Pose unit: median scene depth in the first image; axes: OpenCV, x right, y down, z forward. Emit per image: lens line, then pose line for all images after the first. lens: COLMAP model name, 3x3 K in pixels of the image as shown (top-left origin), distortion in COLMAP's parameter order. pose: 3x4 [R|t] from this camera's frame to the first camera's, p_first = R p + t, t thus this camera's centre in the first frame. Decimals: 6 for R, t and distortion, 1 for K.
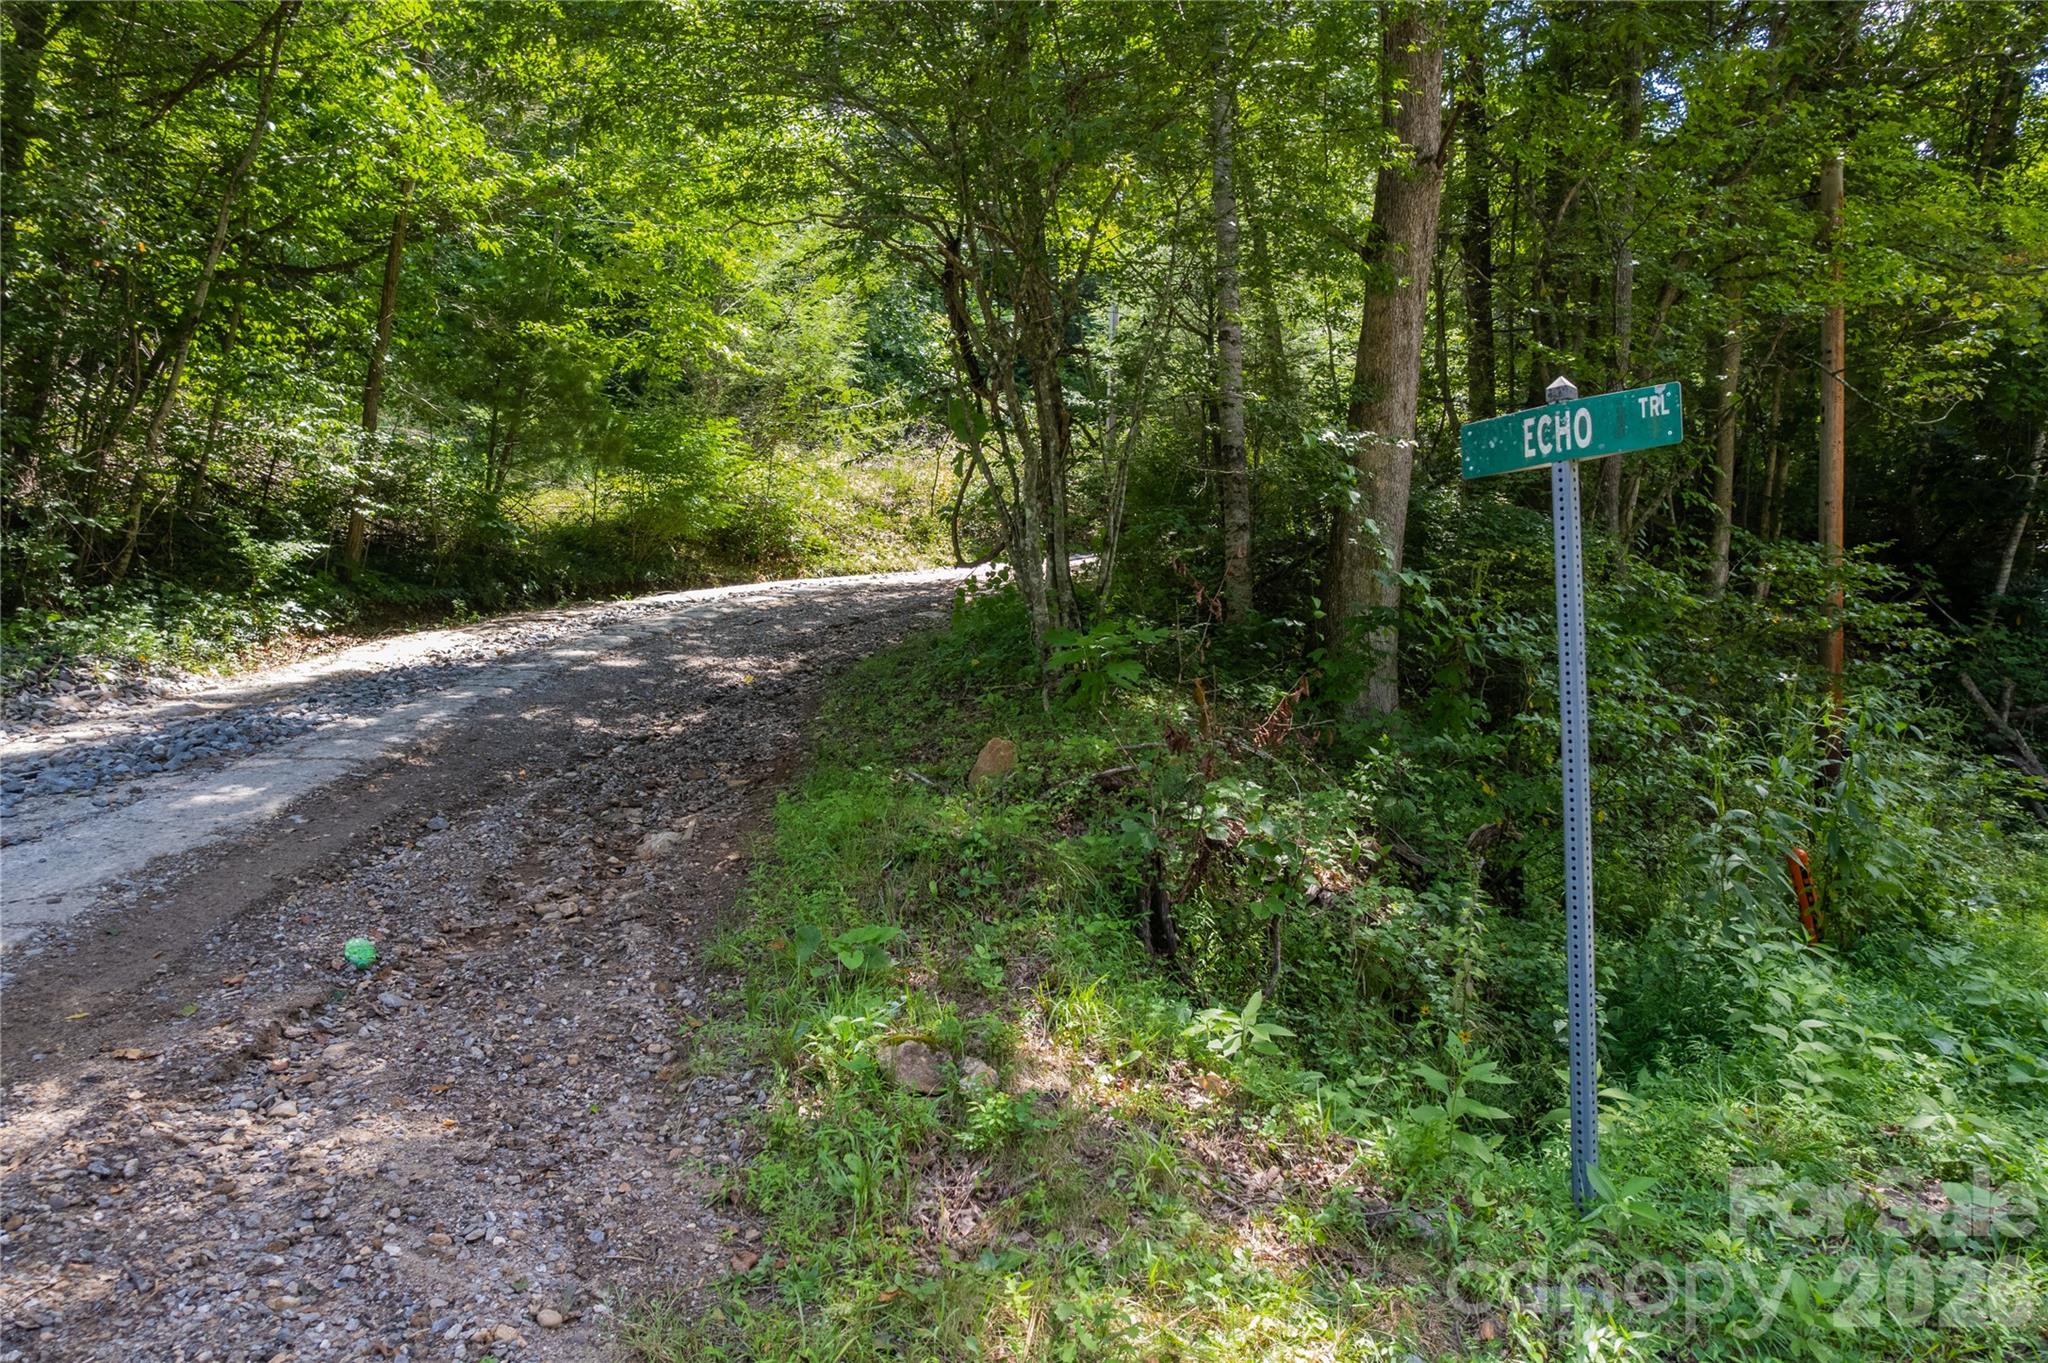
lens RADIAL K [[1308.2, 0, 1025.1], [0, 1308.2, 700.6], [0, 0, 1]] dist [-0.082525, 0.071888]
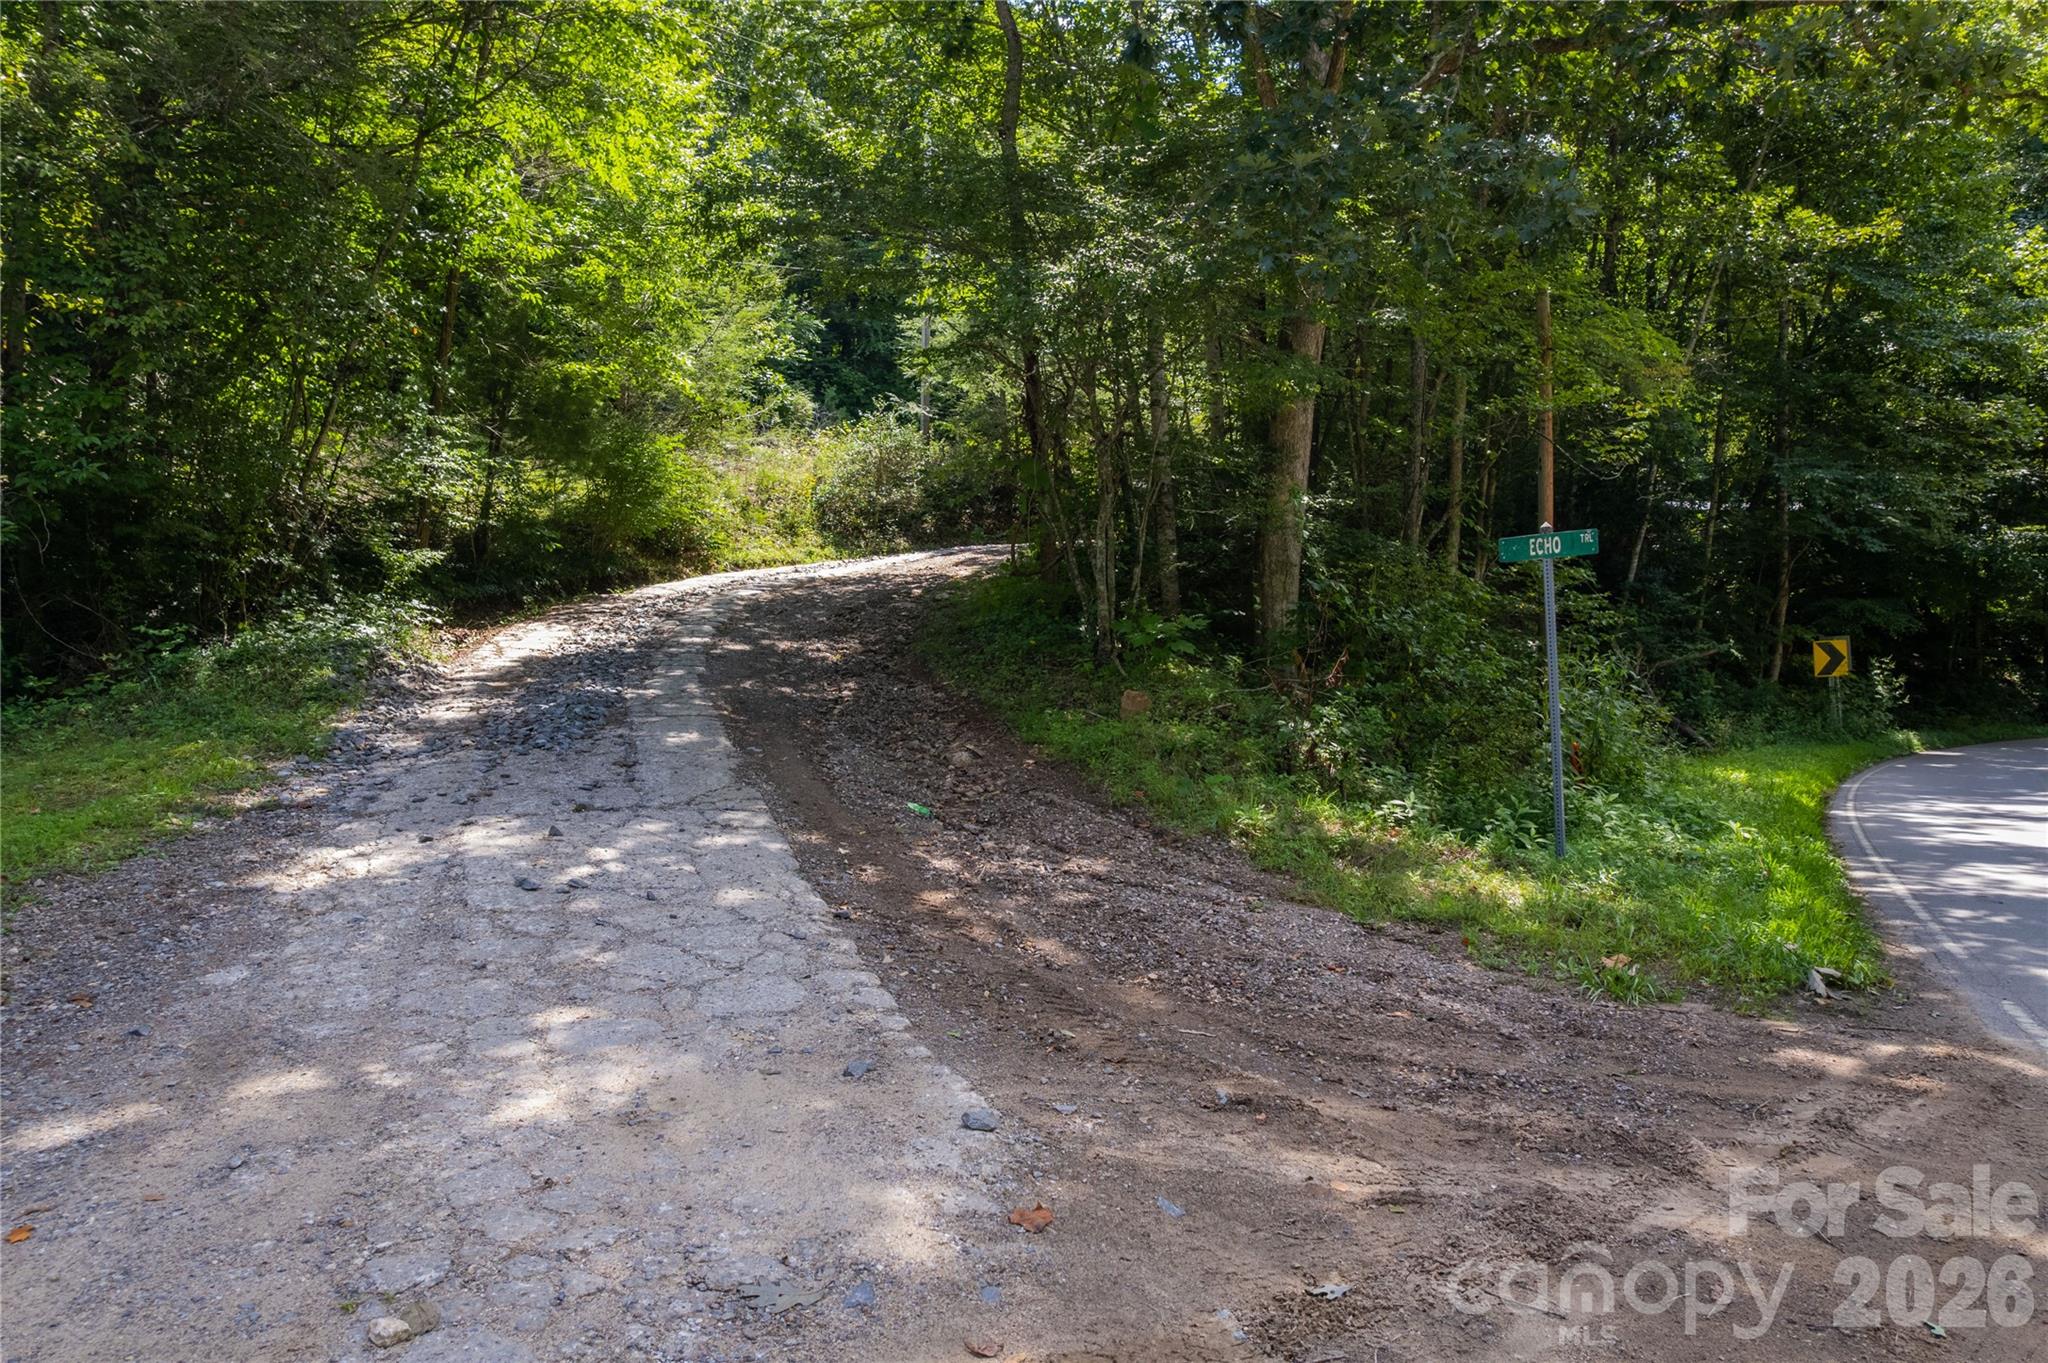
lens RADIAL K [[1308.2, 0, 1025.1], [0, 1308.2, 700.6], [0, 0, 1]] dist [-0.082525, 0.071888]
pose [[0.972830, -0.024957, 0.230172, -0.297648], [0.020438, 0.999549, 0.021994, 0.002394], [-0.230617, -0.016692, 0.972901, -0.307164]]
